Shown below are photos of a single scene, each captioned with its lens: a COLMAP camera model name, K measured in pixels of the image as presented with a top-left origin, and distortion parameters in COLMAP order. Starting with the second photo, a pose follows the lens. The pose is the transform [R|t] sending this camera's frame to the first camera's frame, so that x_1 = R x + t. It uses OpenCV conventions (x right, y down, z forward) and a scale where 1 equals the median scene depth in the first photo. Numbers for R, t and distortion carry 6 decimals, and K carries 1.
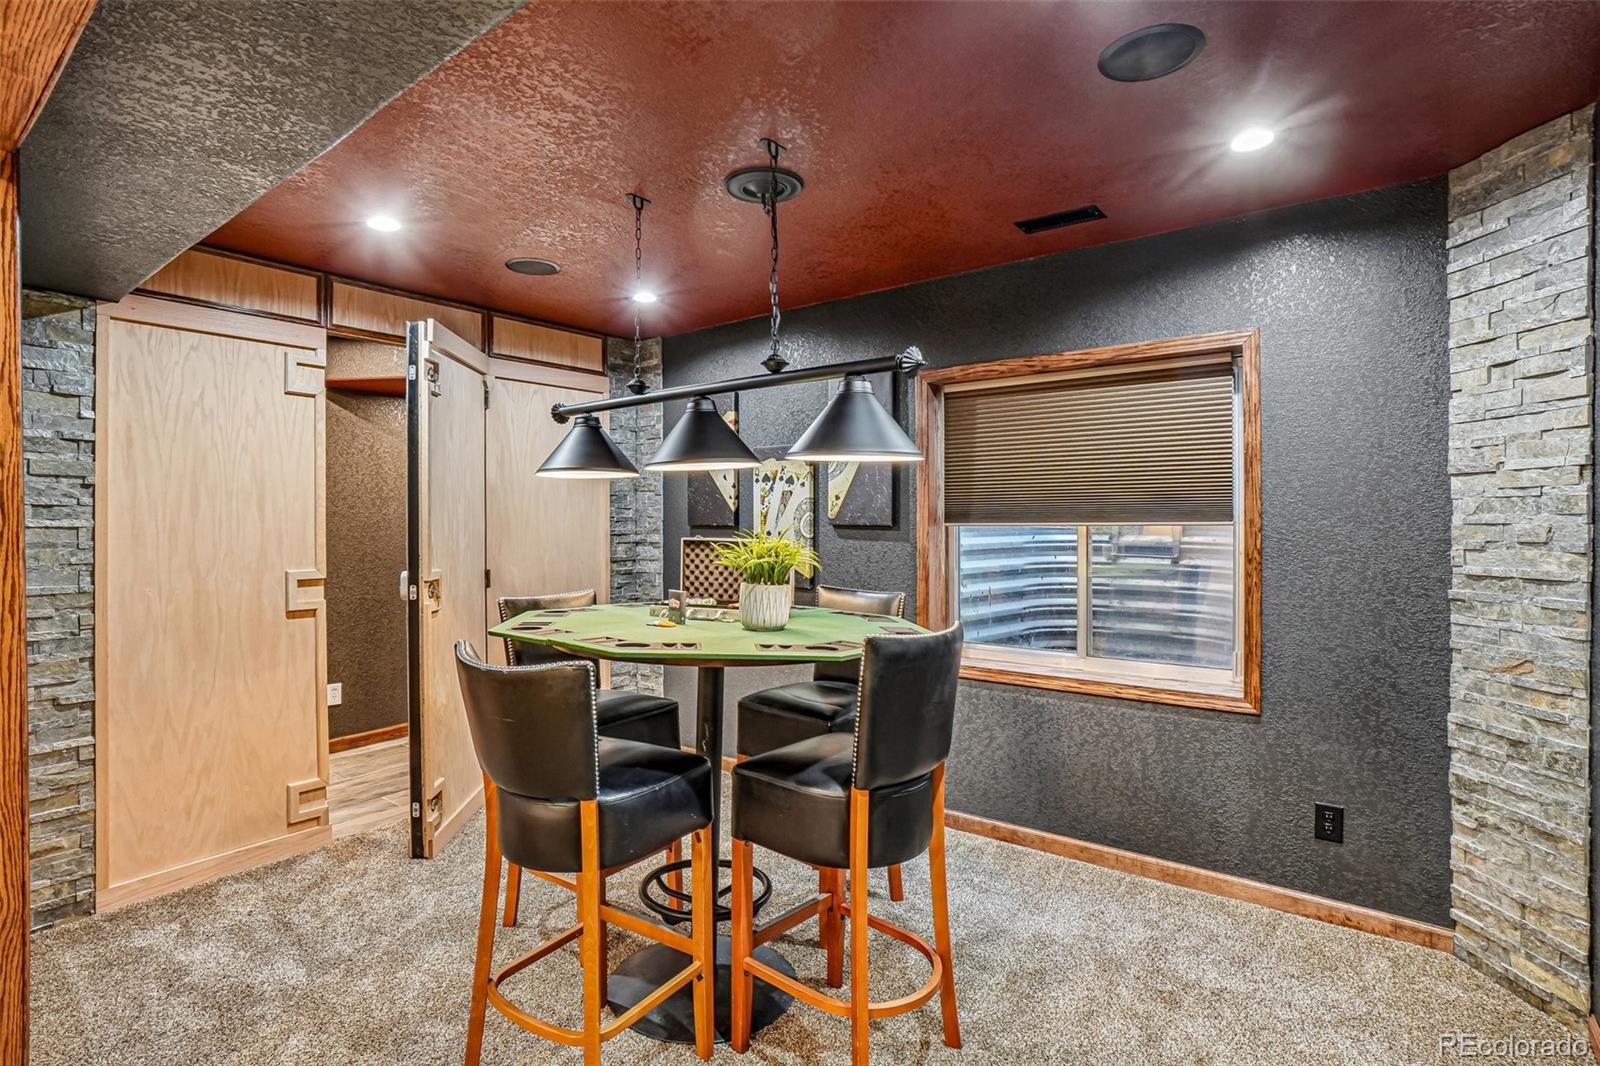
lens RADIAL K [[784.6, 0, 749.2], [0, 784.6, 525.0], [0, 0, 1]] dist [-0.027953, 0.008614]
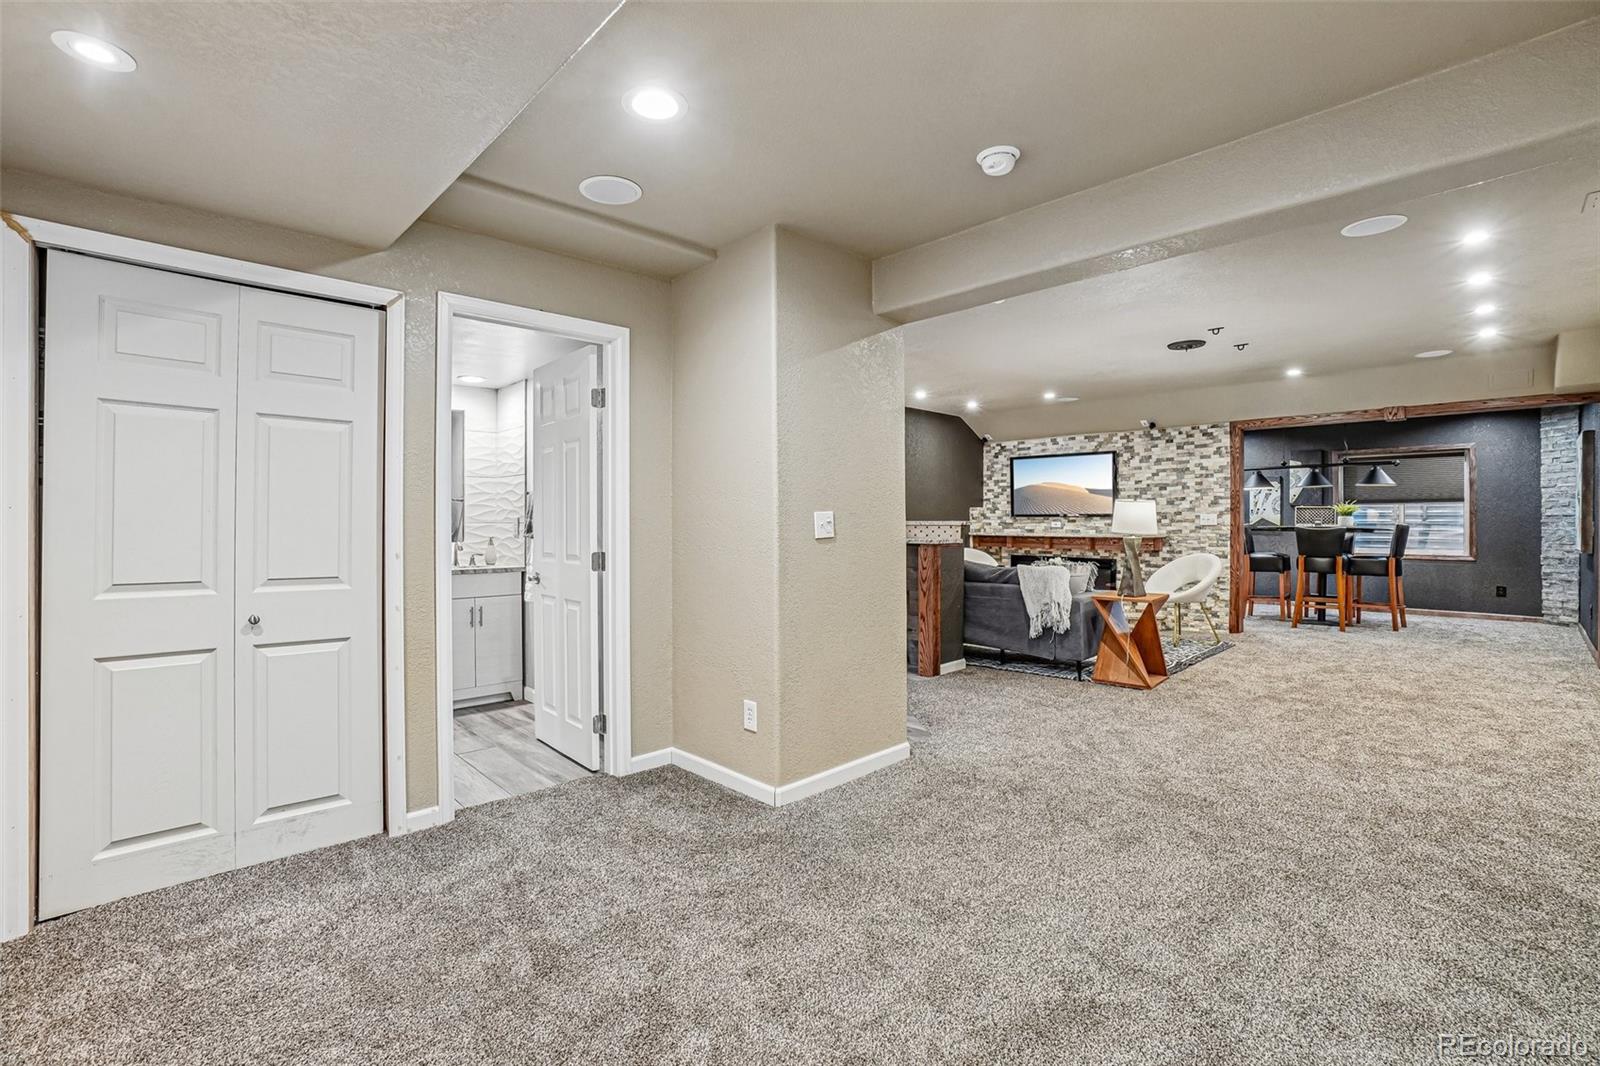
lens RADIAL K [[722.0, 0, 751.8], [0, 722.0, 524.8], [0, 0, 1]] dist [-0.046577, 0.015437]
pose [[0.990717, 0.000734, -0.135936, -1.932843], [-0.000884, 0.999999, -0.001041, 0.096127], [0.135935, 0.001151, 0.990717, -2.291945]]
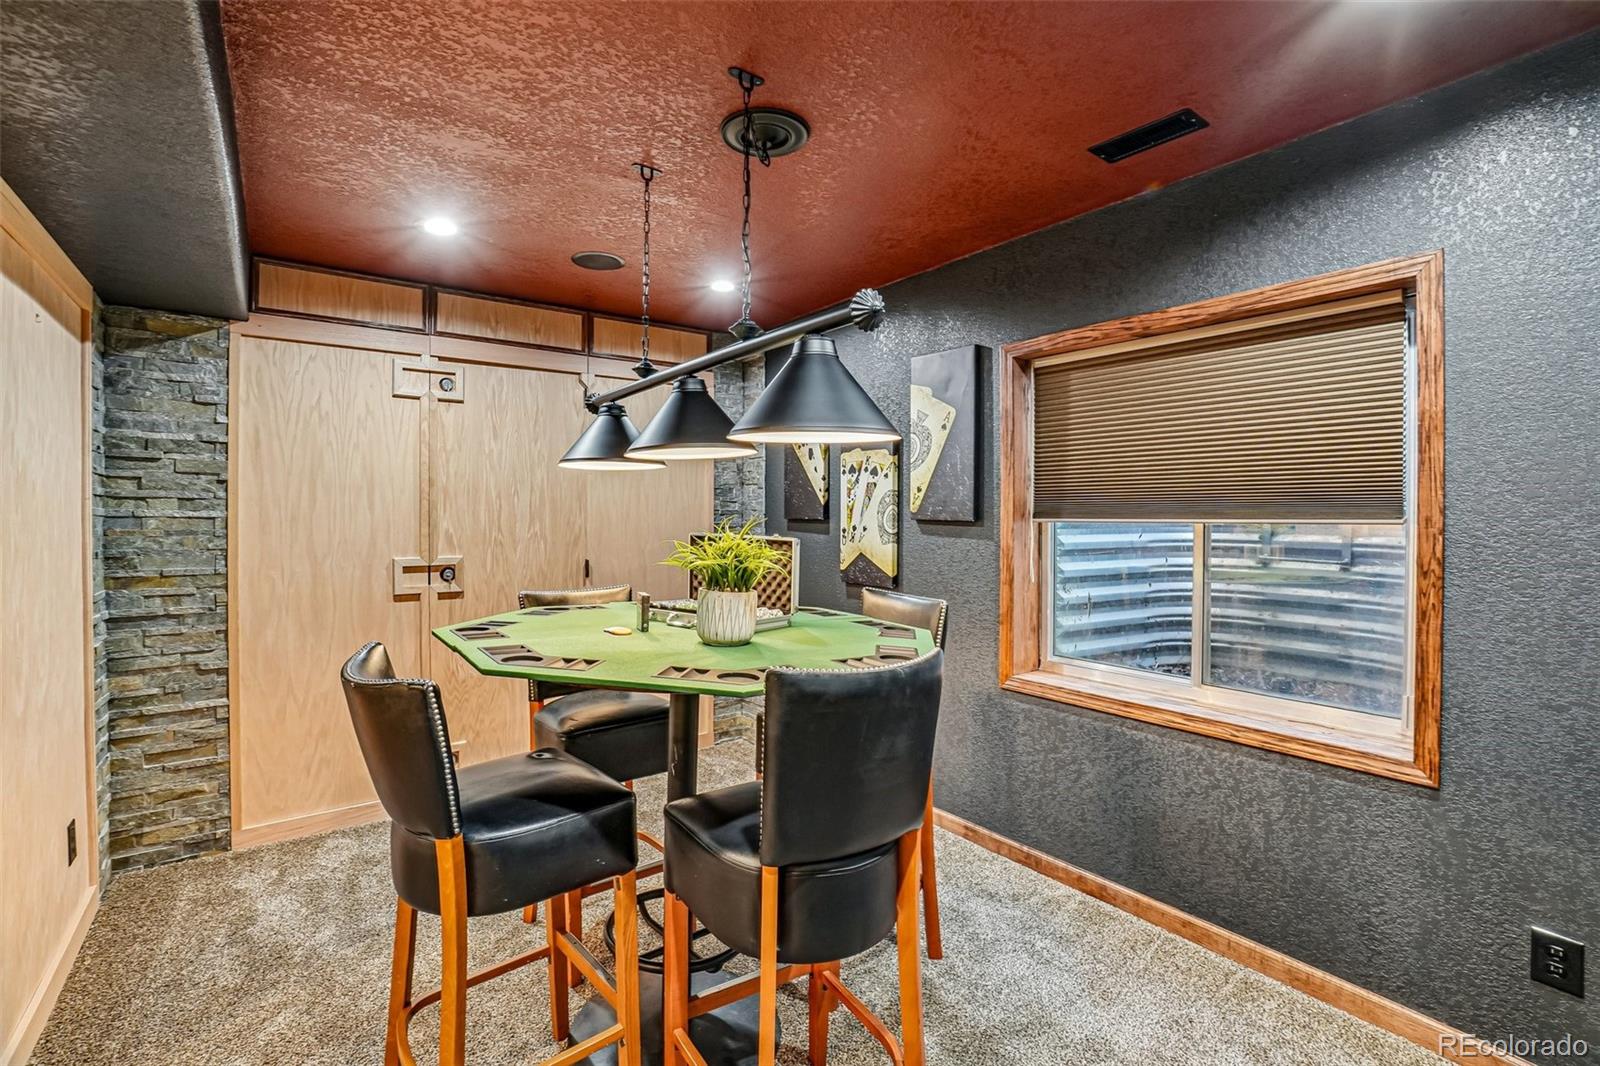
lens RADIAL K [[722.0, 0, 745.7], [0, 722.0, 521.9], [0, 0, 1]] dist [-0.046577, 0.015437]
pose [[0.966956, 0.007792, -0.254822, 0.174722], [-0.006192, 0.999956, 0.007080, -0.002675], [0.254866, -0.005268, 0.966962, 0.183905]]
